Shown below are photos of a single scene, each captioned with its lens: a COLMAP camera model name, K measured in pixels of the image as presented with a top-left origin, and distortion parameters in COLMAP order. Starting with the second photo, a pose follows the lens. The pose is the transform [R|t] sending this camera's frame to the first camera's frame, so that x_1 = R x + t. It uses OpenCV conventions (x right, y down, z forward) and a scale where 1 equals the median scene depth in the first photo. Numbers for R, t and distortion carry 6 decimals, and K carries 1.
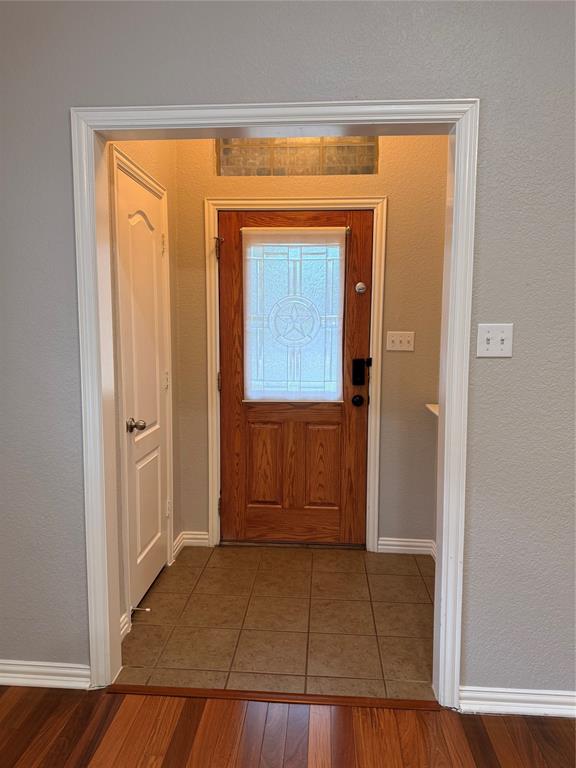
lens RADIAL K [[538.2, 0, 287.2], [0, 538.2, 385.2], [0, 0, 1]] dist [0.043419, -0.048735]
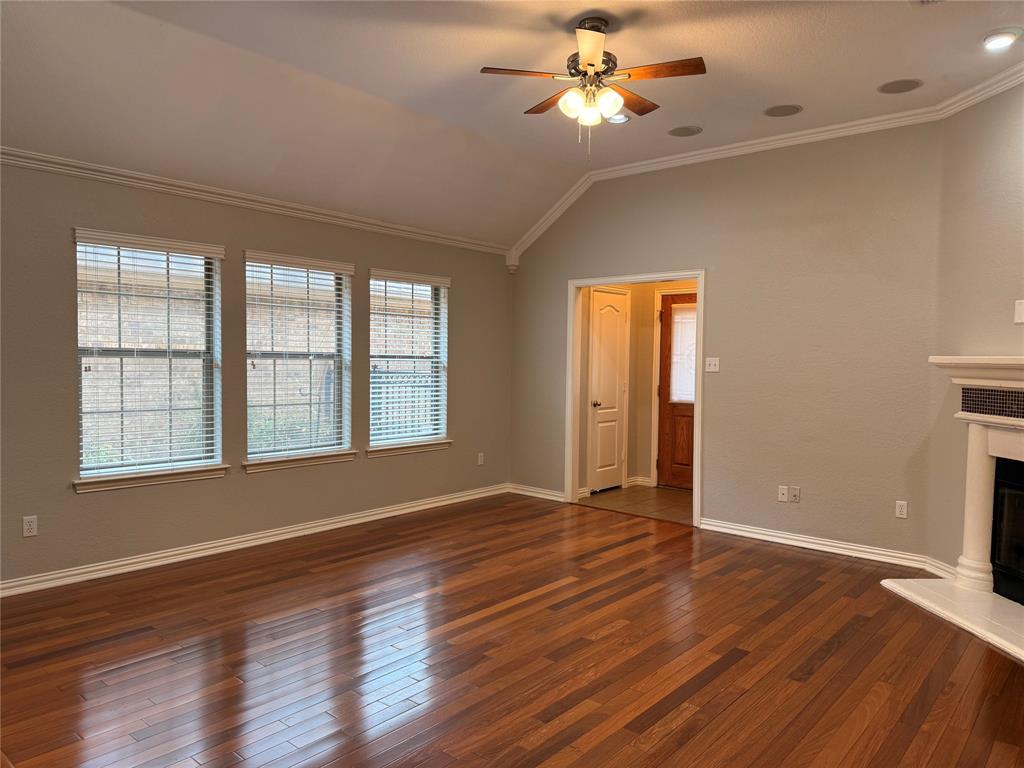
lens RADIAL K [[717.6, 0, 507.8], [0, 717.6, 381.7], [0, 0, 1]] dist [0.043419, -0.048735]
pose [[0.800570, 0.024387, -0.598743, 0.899692], [-0.072875, 0.995718, -0.056884, 0.135601], [0.594791, 0.089173, 0.798919, -1.187154]]
